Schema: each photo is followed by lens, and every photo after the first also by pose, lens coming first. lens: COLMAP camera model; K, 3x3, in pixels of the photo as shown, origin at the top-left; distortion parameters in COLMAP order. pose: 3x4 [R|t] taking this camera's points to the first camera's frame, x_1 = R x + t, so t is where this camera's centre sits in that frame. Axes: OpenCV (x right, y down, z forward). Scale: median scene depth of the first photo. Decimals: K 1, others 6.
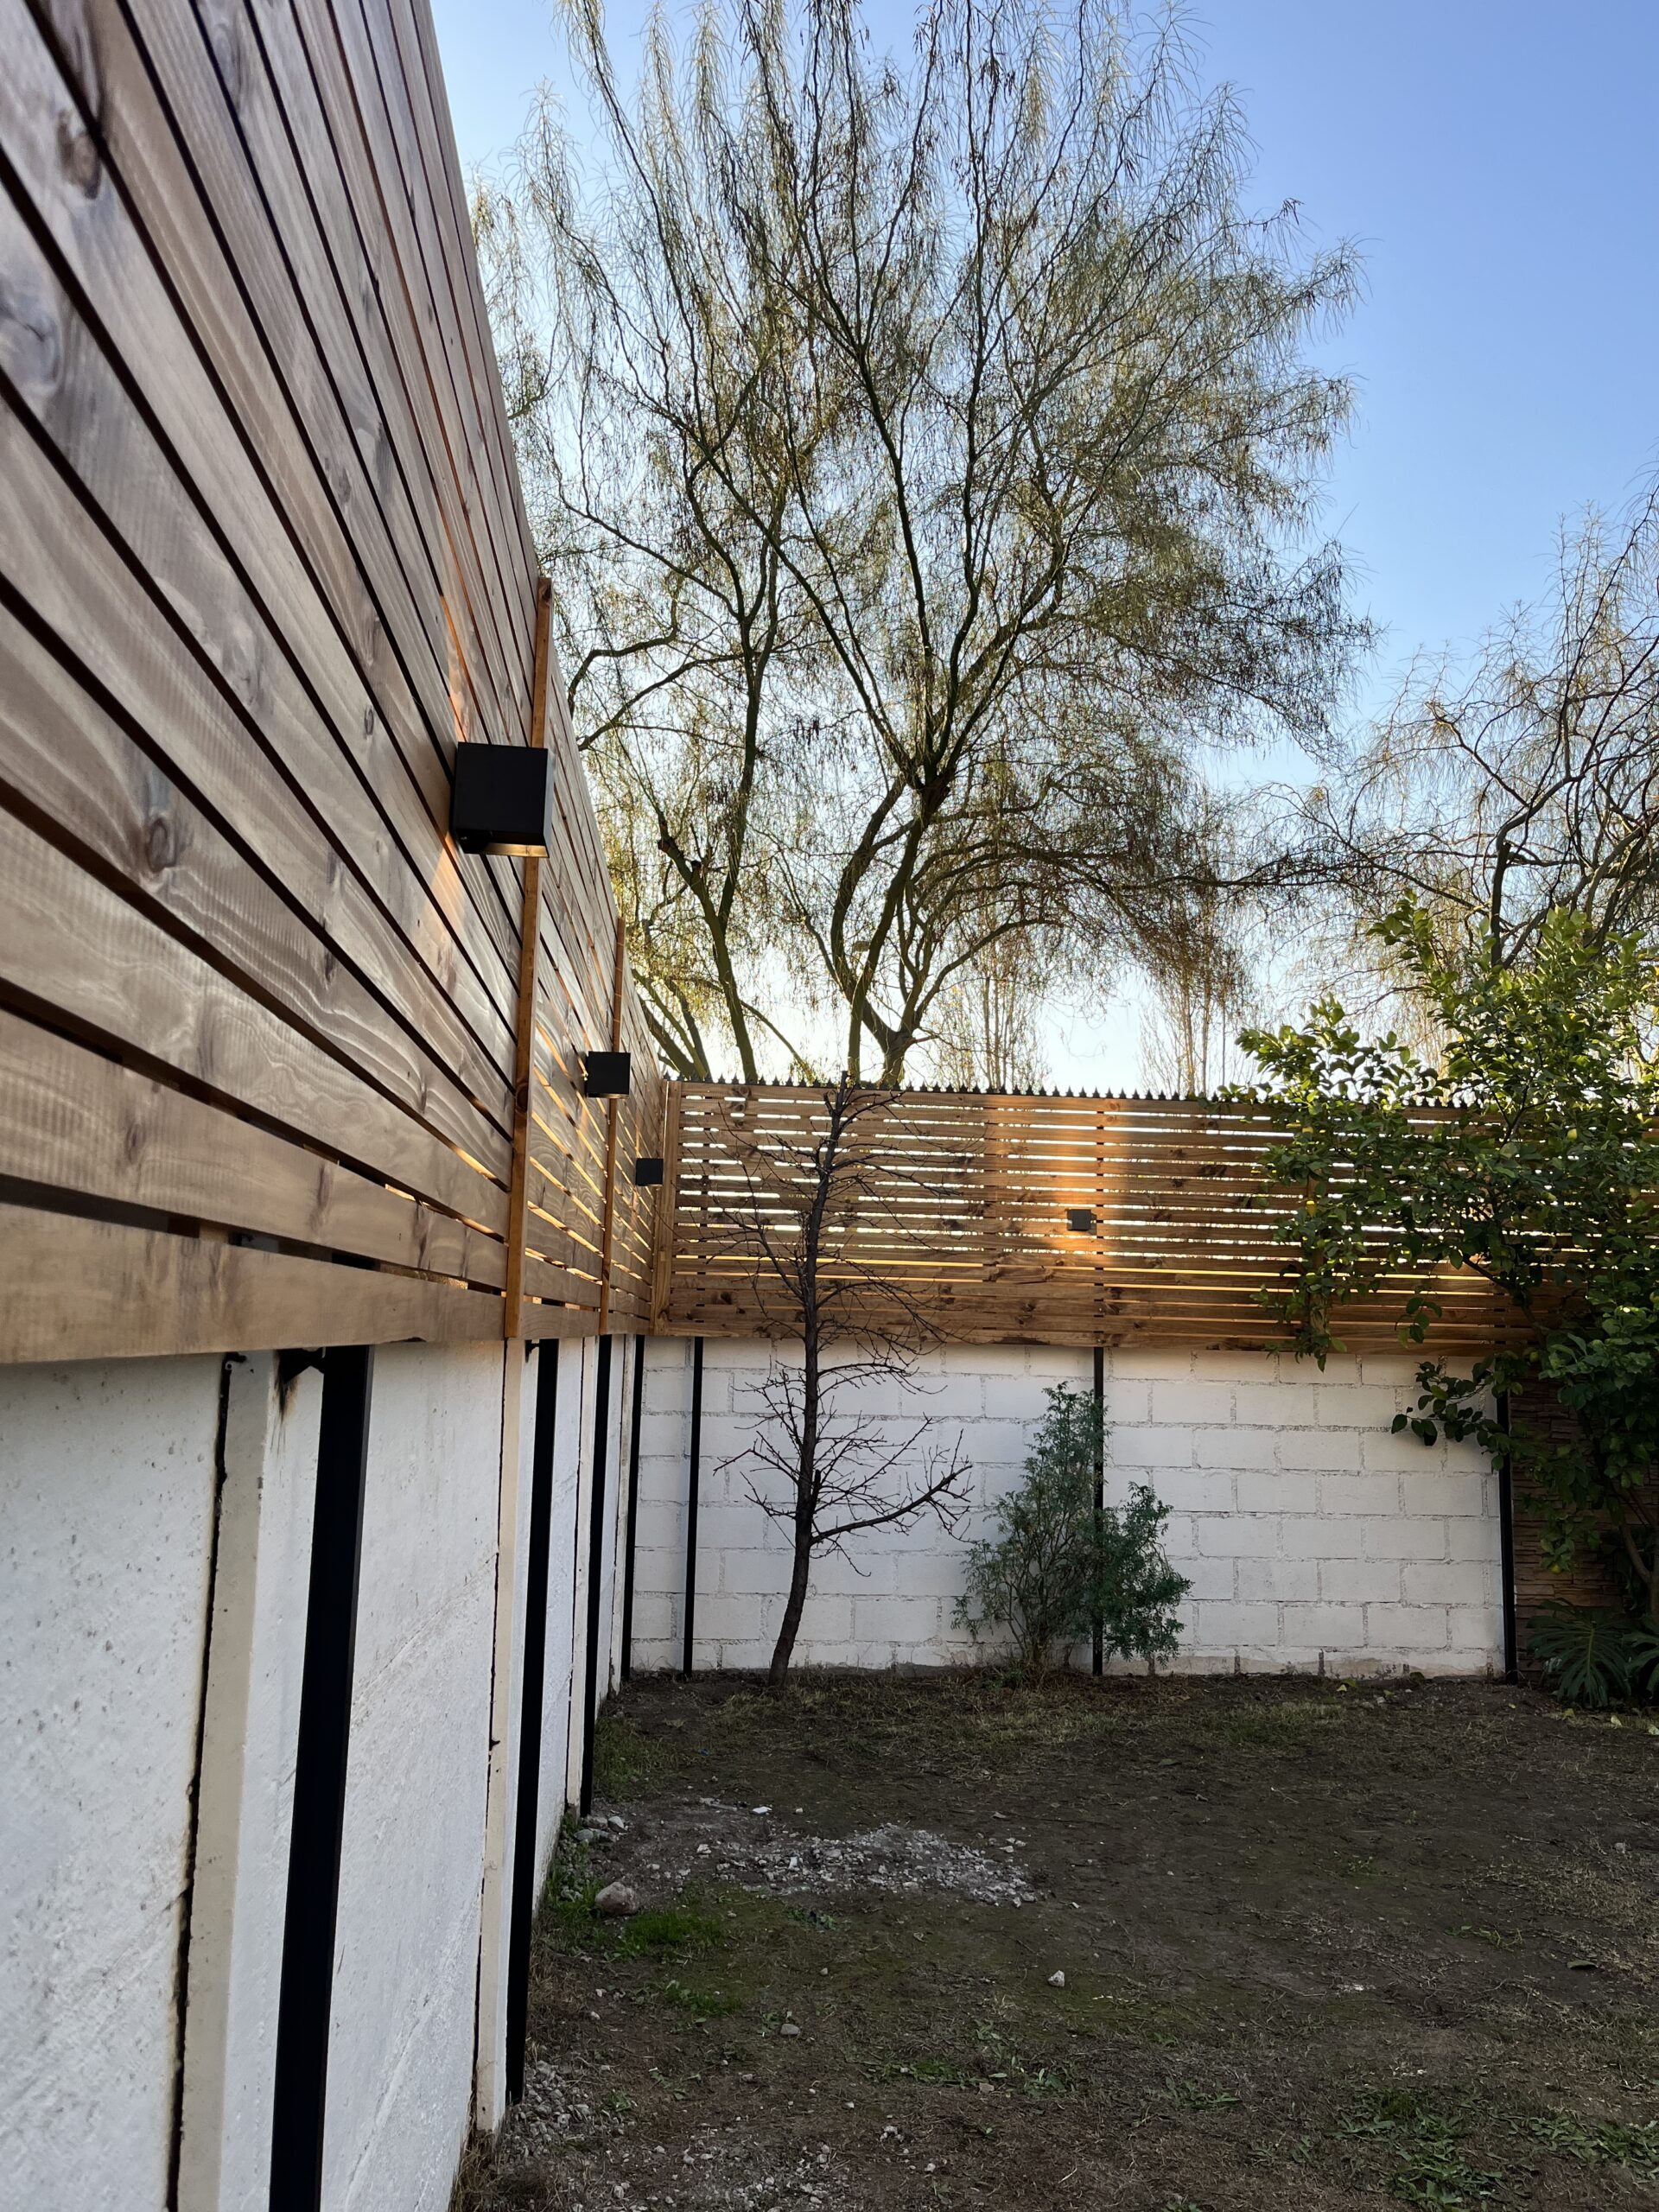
lens RADIAL K [[1636.5, 0, 829.5], [0, 1636.5, 1106.0], [0, 0, 1]] dist [0.036940, -0.063446]
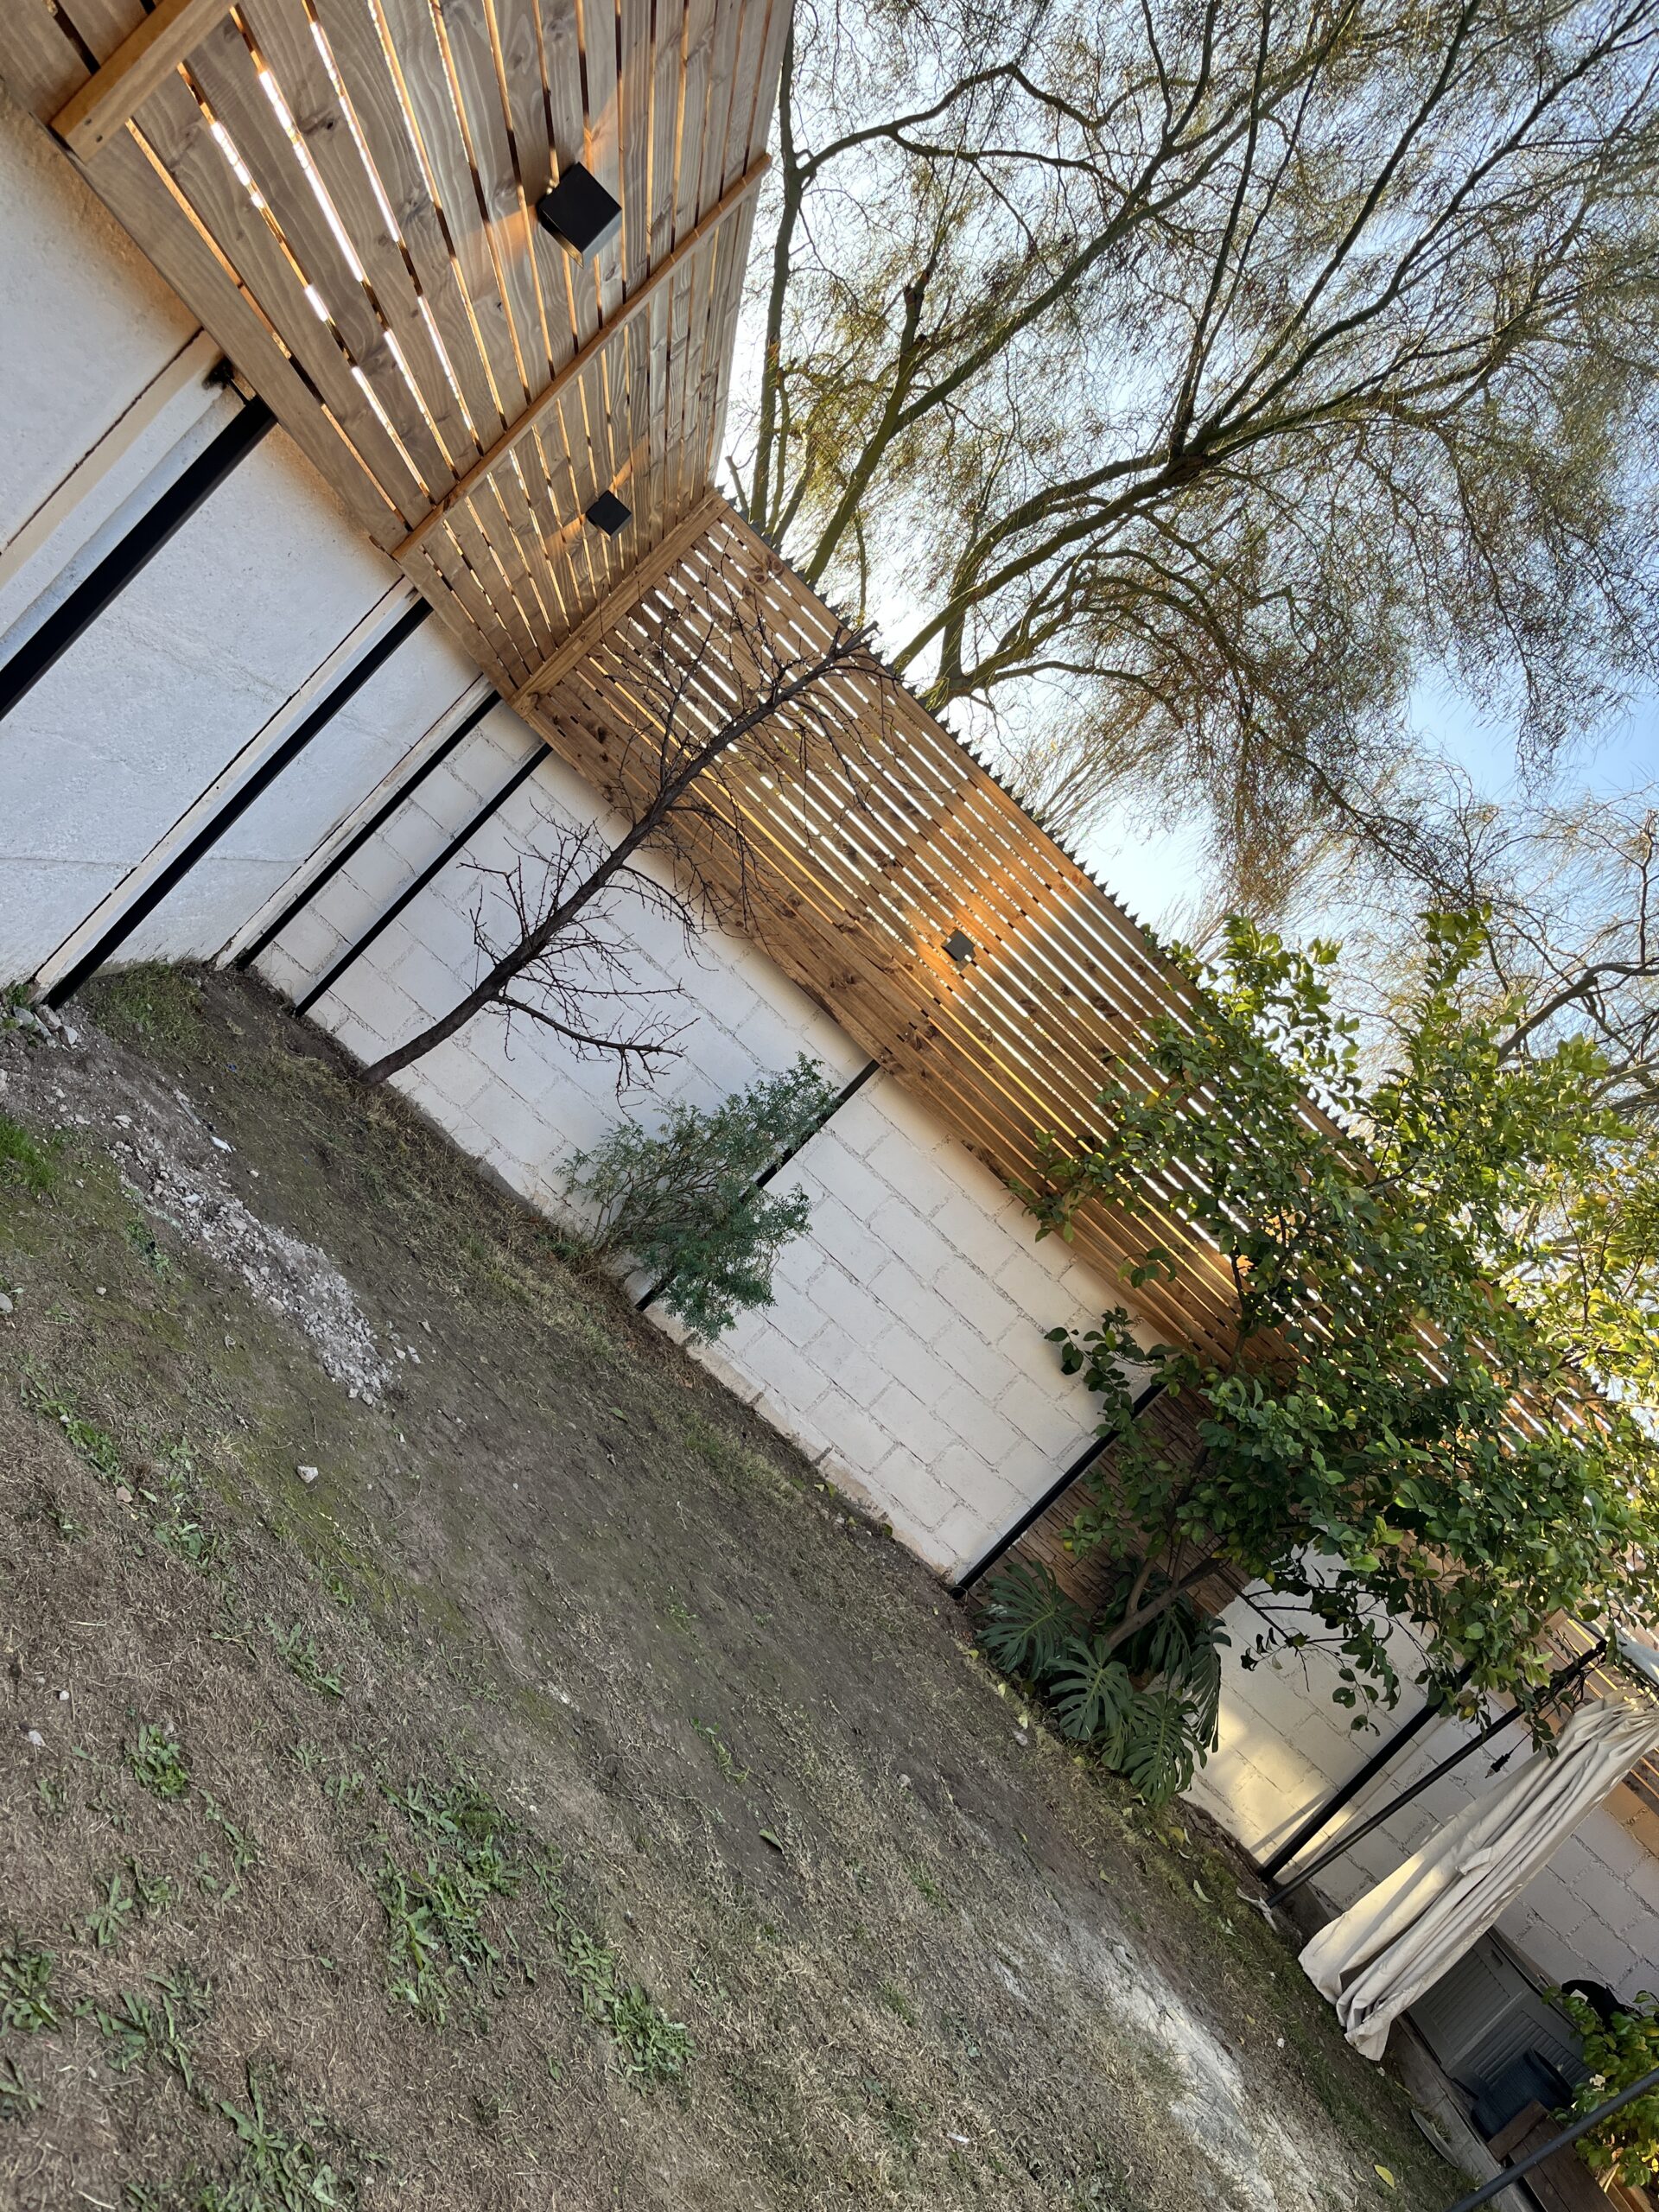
lens RADIAL K [[1636.5, 0, 829.5], [0, 1636.5, 1106.0], [0, 0, 1]] dist [0.036940, -0.063446]
pose [[0.736229, 0.668260, 0.106748, 0.067040], [-0.675926, 0.718452, 0.164166, 0.035288], [0.033012, -0.193018, 0.980640, 0.109998]]
